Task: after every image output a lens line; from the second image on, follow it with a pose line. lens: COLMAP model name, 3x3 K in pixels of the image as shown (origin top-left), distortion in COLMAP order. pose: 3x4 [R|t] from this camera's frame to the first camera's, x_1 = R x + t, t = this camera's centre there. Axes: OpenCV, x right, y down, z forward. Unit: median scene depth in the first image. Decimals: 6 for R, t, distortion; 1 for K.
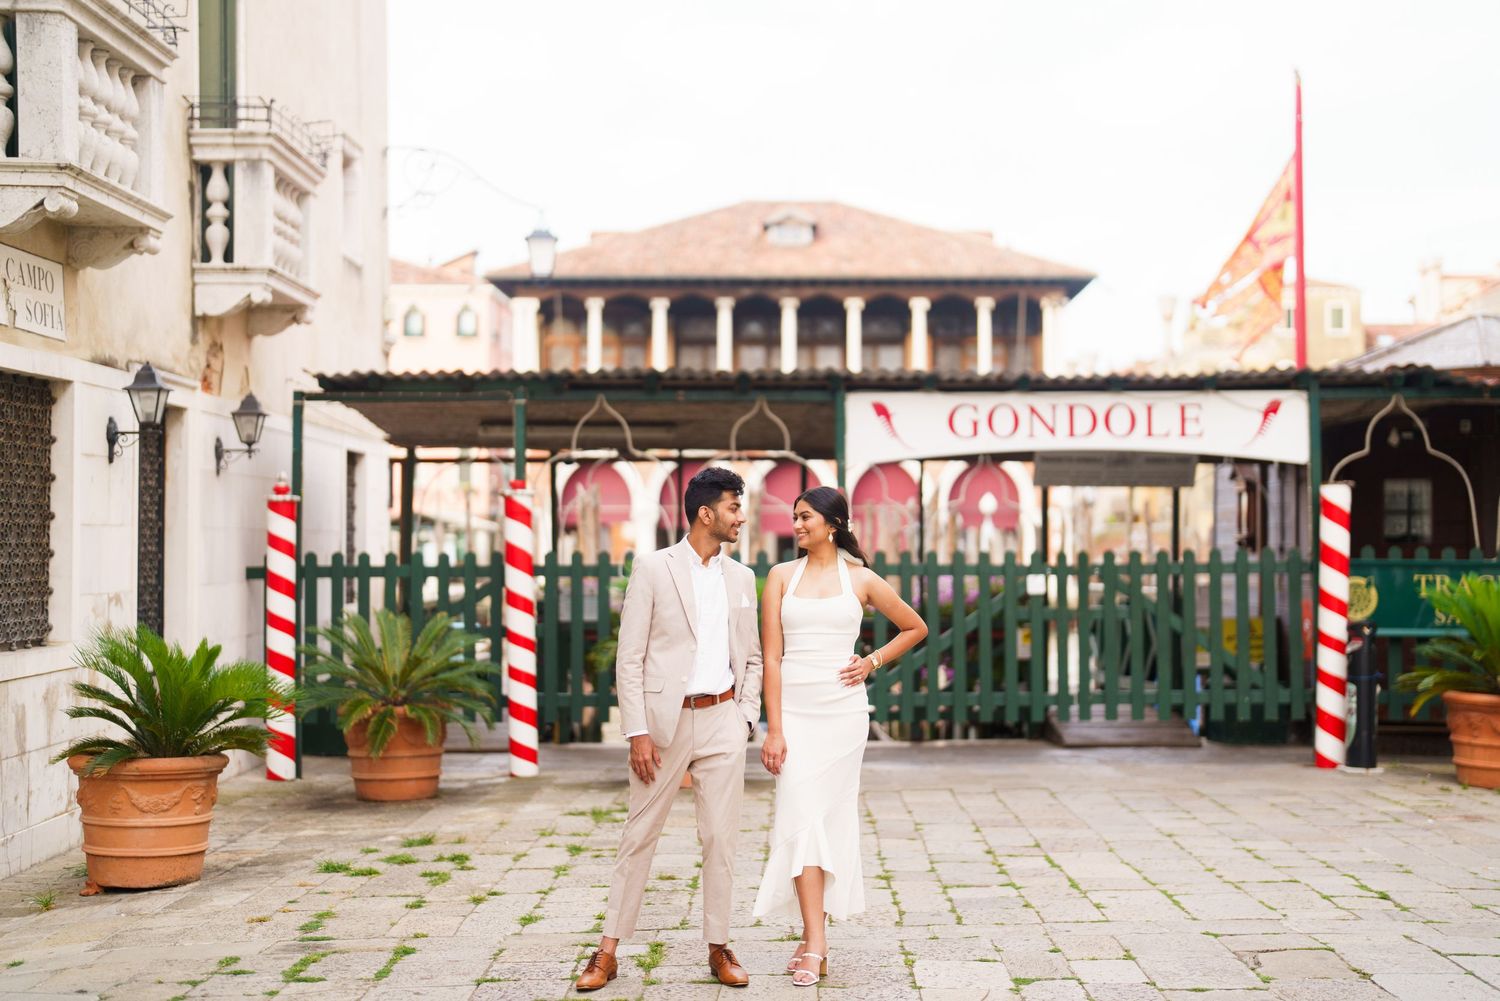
lens RADIAL K [[2114.6, 0, 750.0], [0, 2114.6, 500.5], [0, 0, 1]] dist [-0.146216, 1.019444]
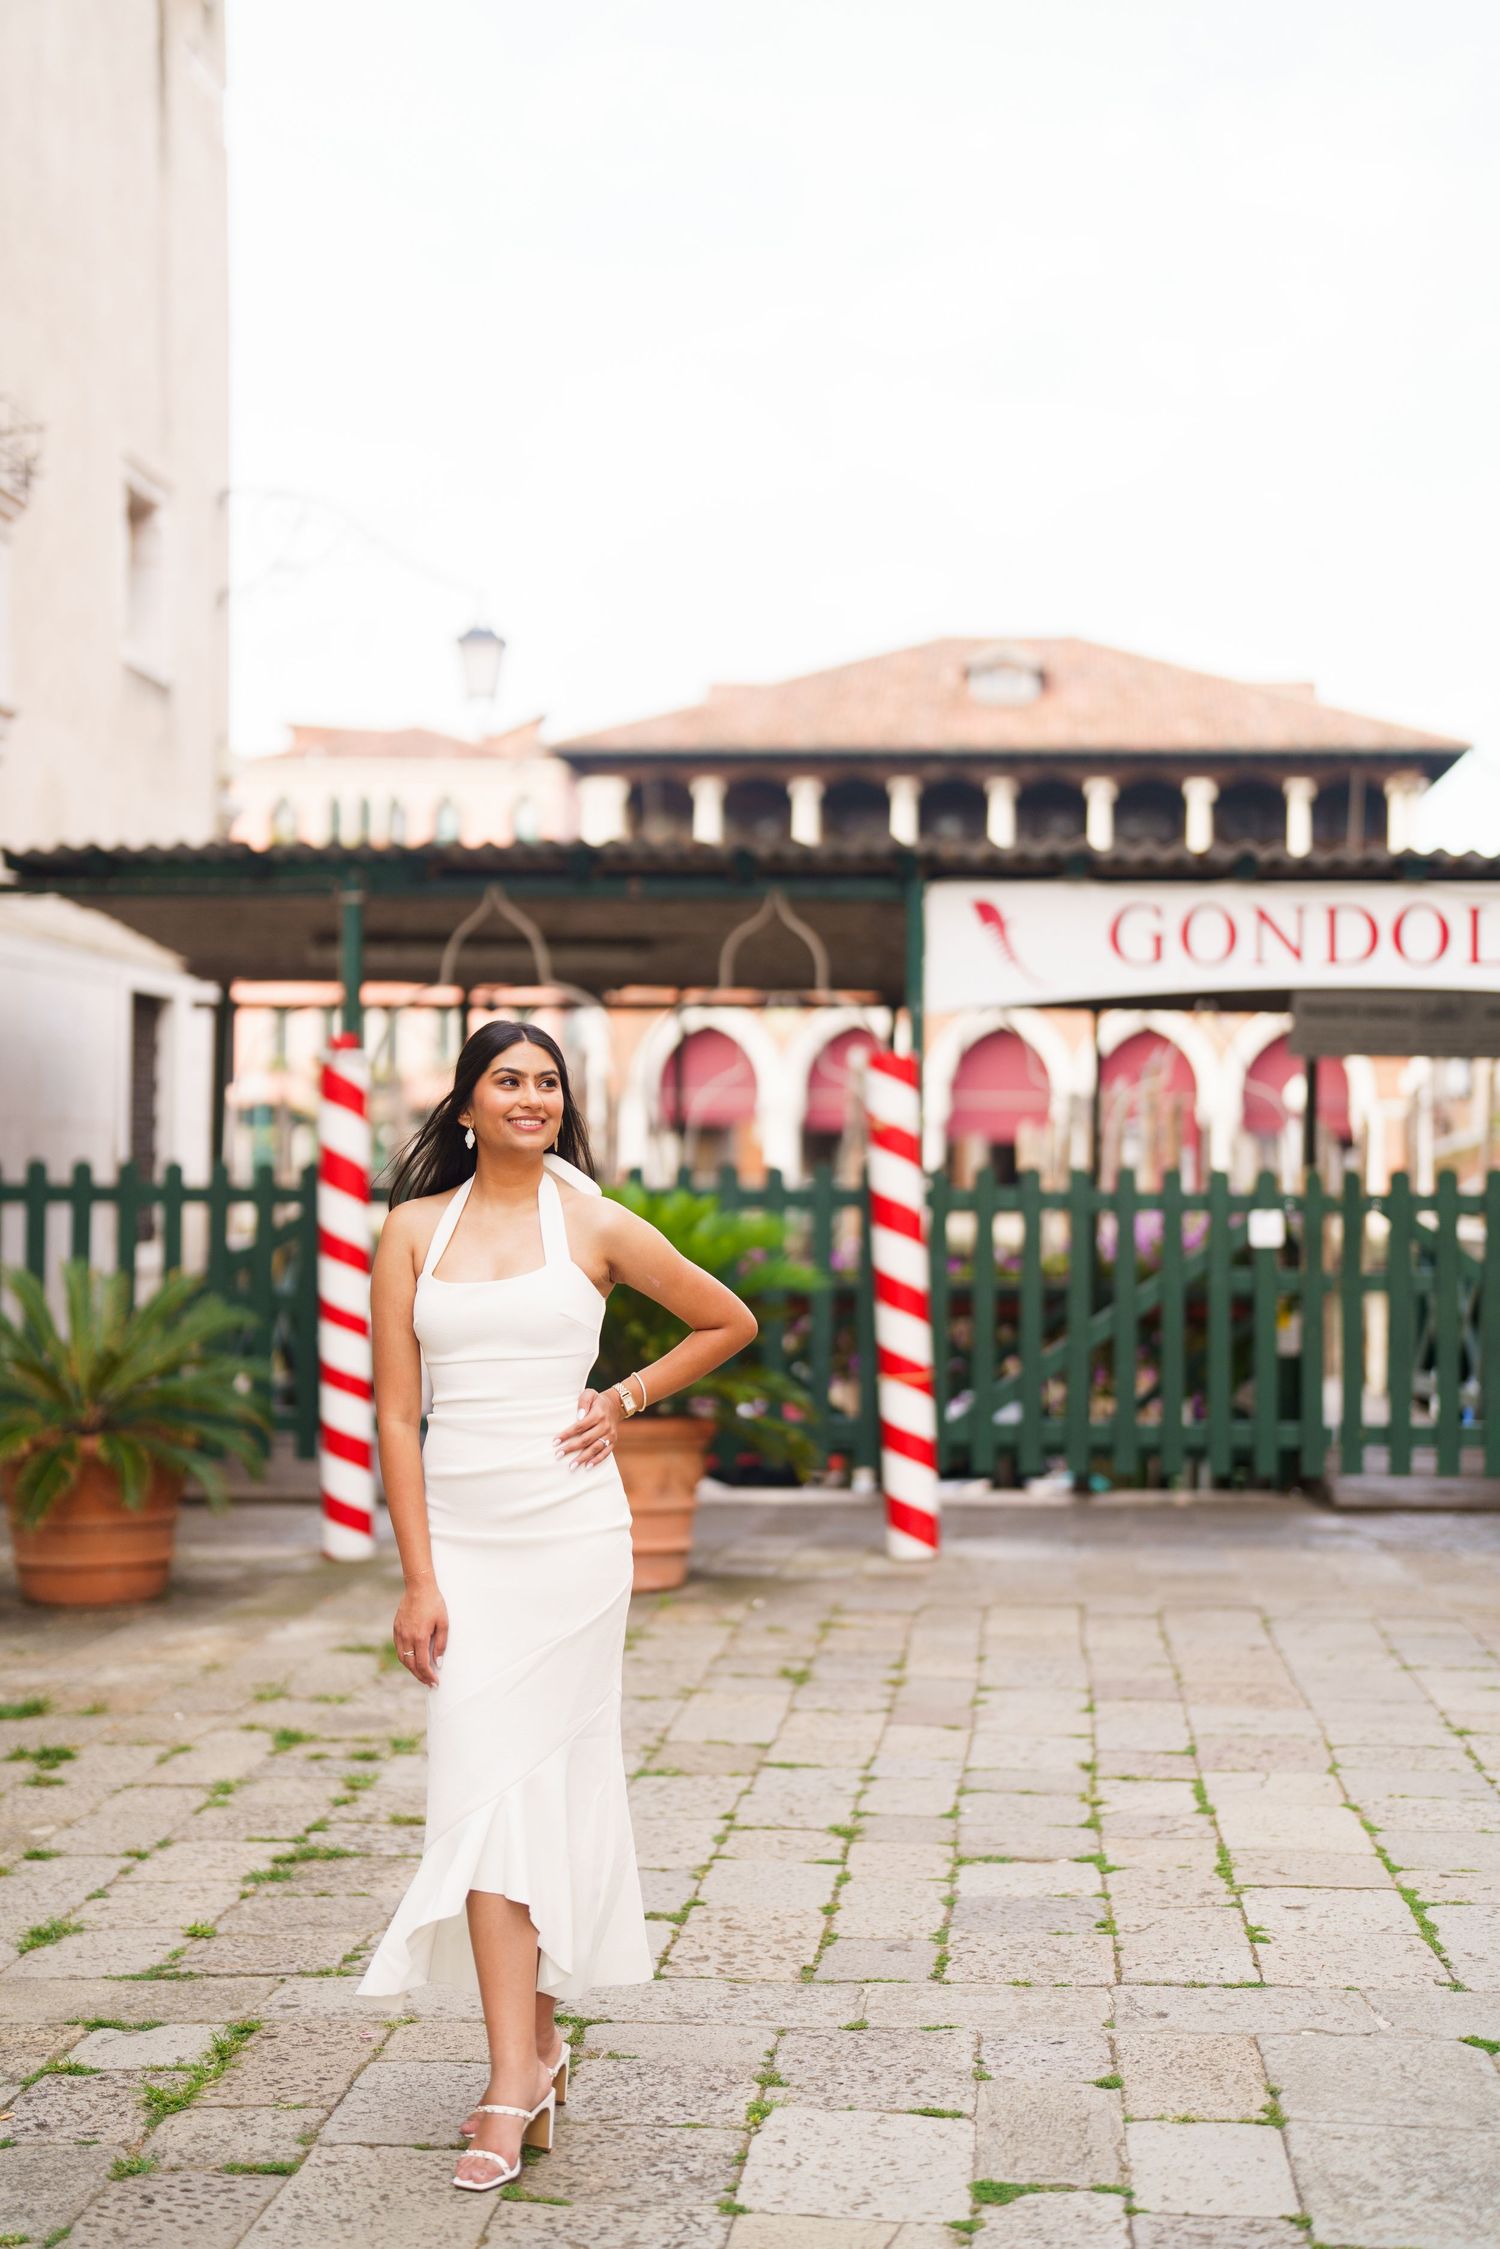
lens RADIAL K [[3074.2, 0, 750.0], [0, 3074.2, 1124.5], [0, 0, 1]] dist [-0.165966, 1.134215]
pose [[0.997257, 0.008300, -0.073555, 0.059367], [-0.007438, 0.999901, 0.011978, 0.003632], [0.073647, -0.011398, 0.997219, 0.185147]]
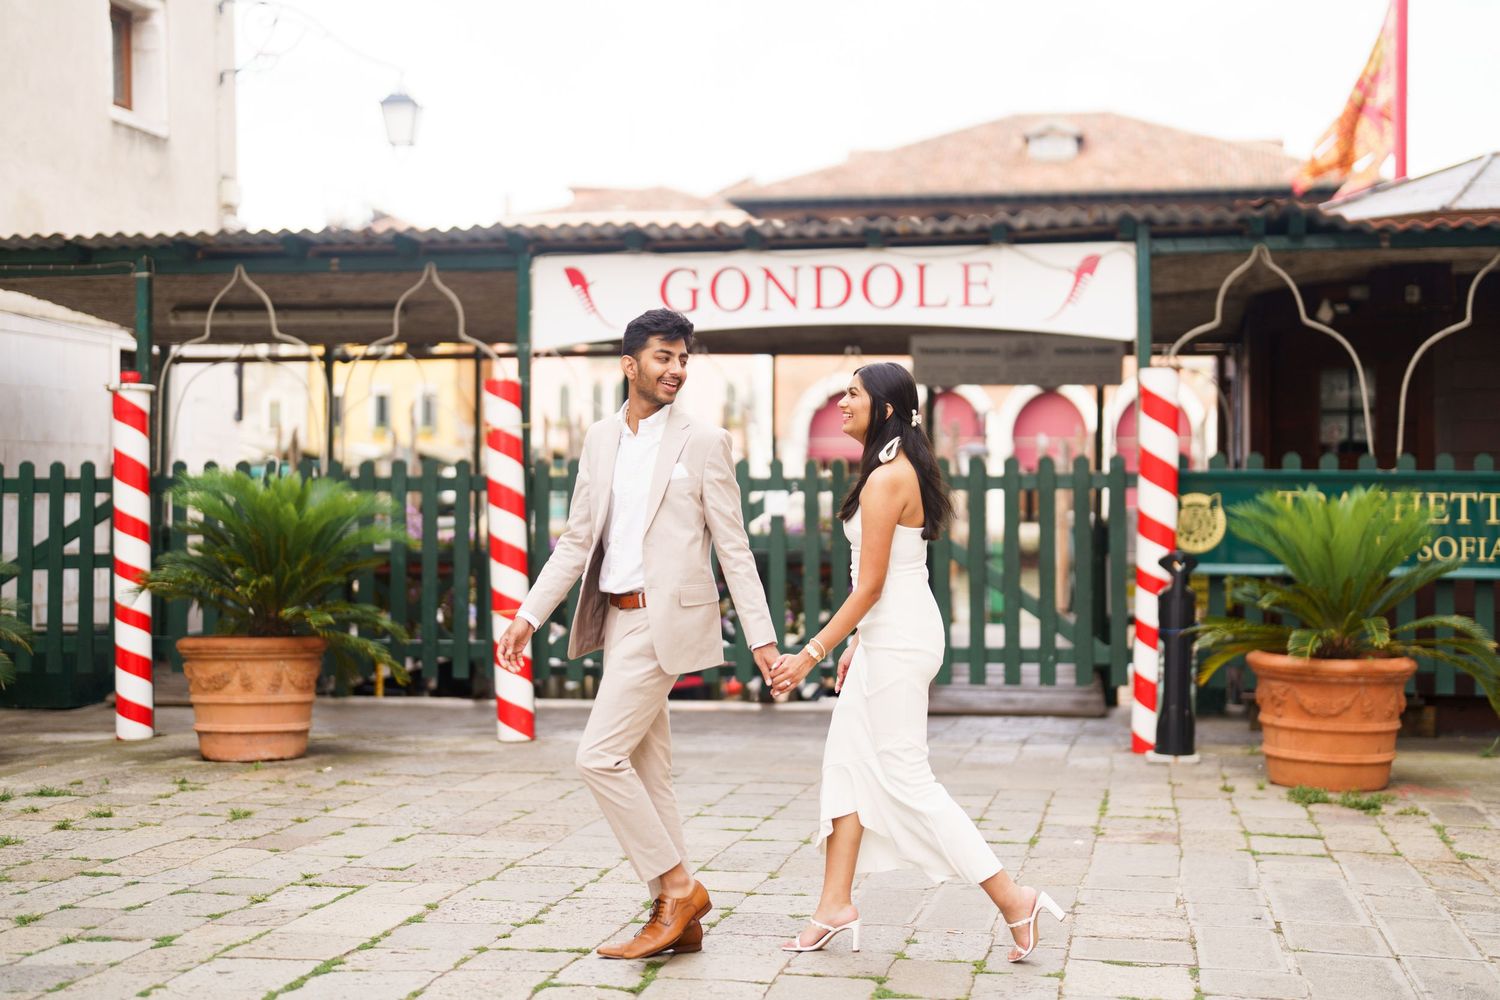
lens RADIAL K [[2153.7, 0, 750.0], [0, 2153.7, 500.0], [0, 0, 1]] dist [-0.156708, 1.002264]
pose [[0.985364, 0.001991, -0.170453, 0.259818], [0.002654, 0.999631, 0.027019, 0.017615], [0.170444, -0.027076, 0.984995, 0.234994]]
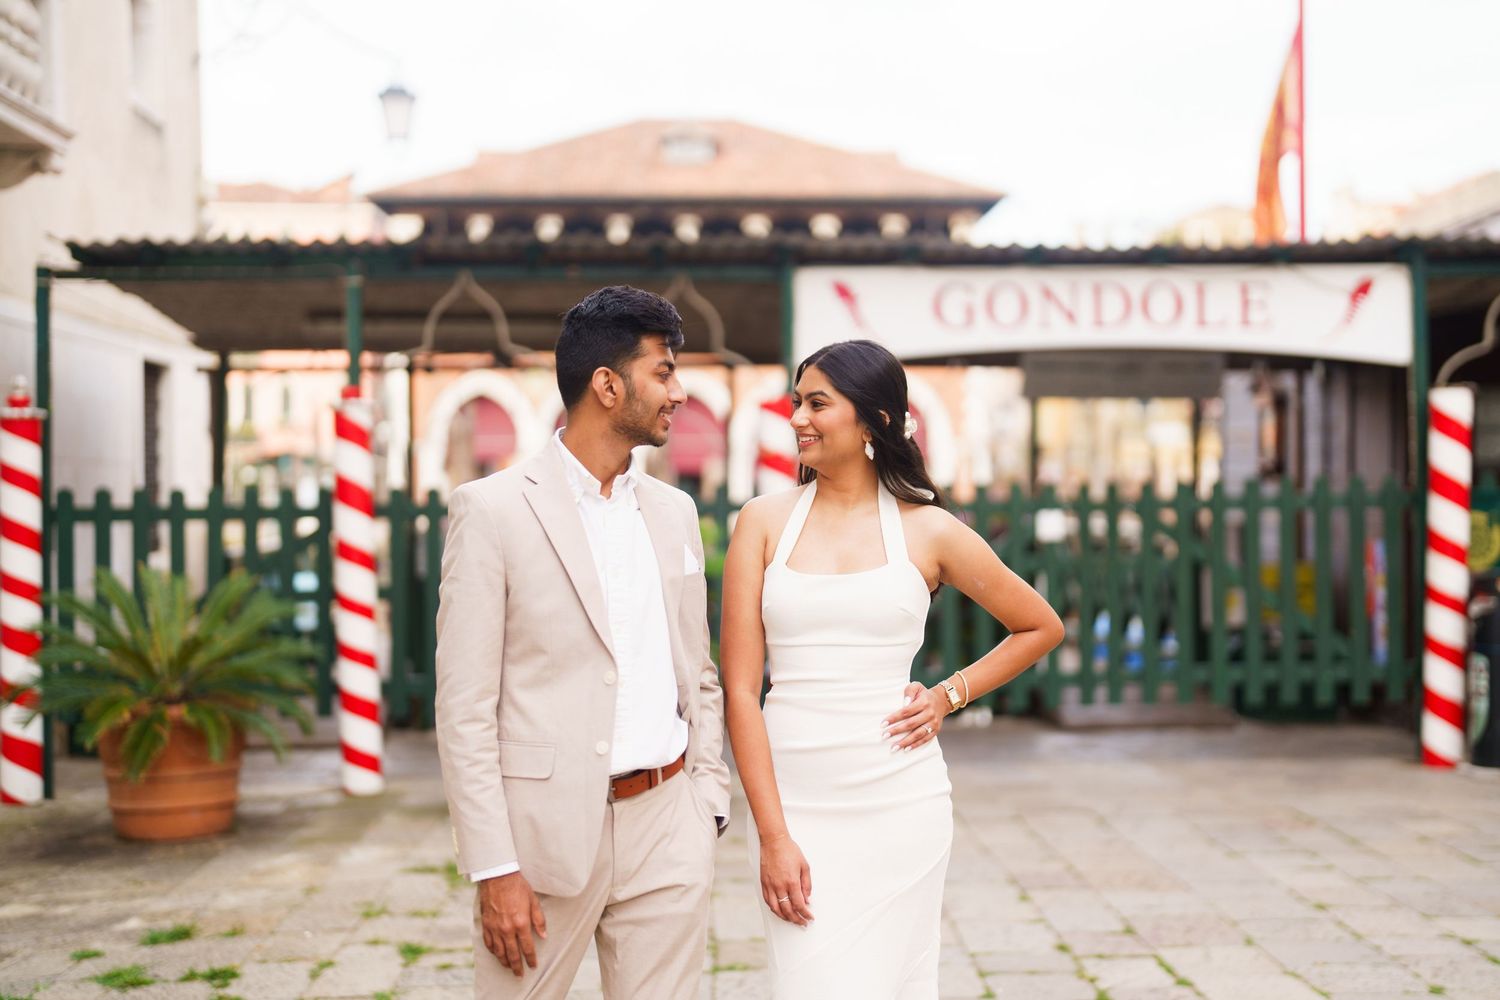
lens RADIAL K [[2125.5, 0, 765.2], [0, 2125.5, 502.2], [0, 0, 1]] dist [-0.142481, 1.050249]
pose [[0.998341, -0.006457, 0.057208, -0.008630], [0.004677, 0.999502, 0.031194, 0.007734], [-0.057381, -0.030875, 0.997875, 0.255346]]
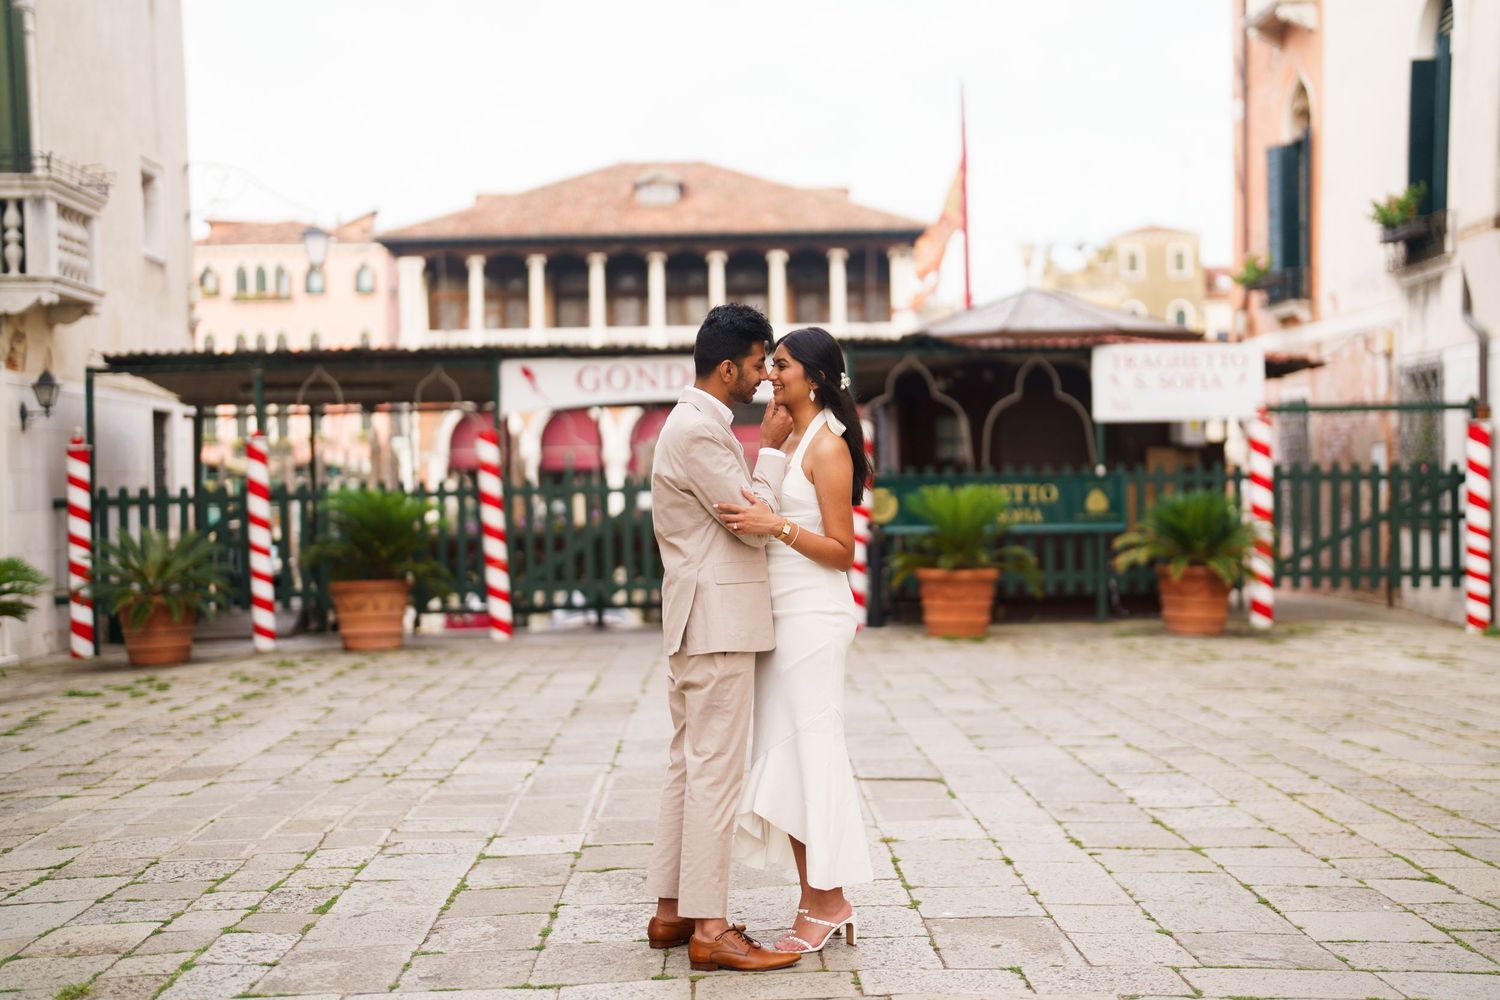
lens RADIAL K [[2067.7, 0, 750.0], [0, 2067.7, 500.0], [0, 0, 1]] dist [-0.158153, 1.055027]
pose [[0.999310, -0.020550, 0.030925, 0.162177], [0.019647, 0.999379, 0.029243, 0.002427], [-0.031507, -0.028616, 0.999094, -0.318383]]
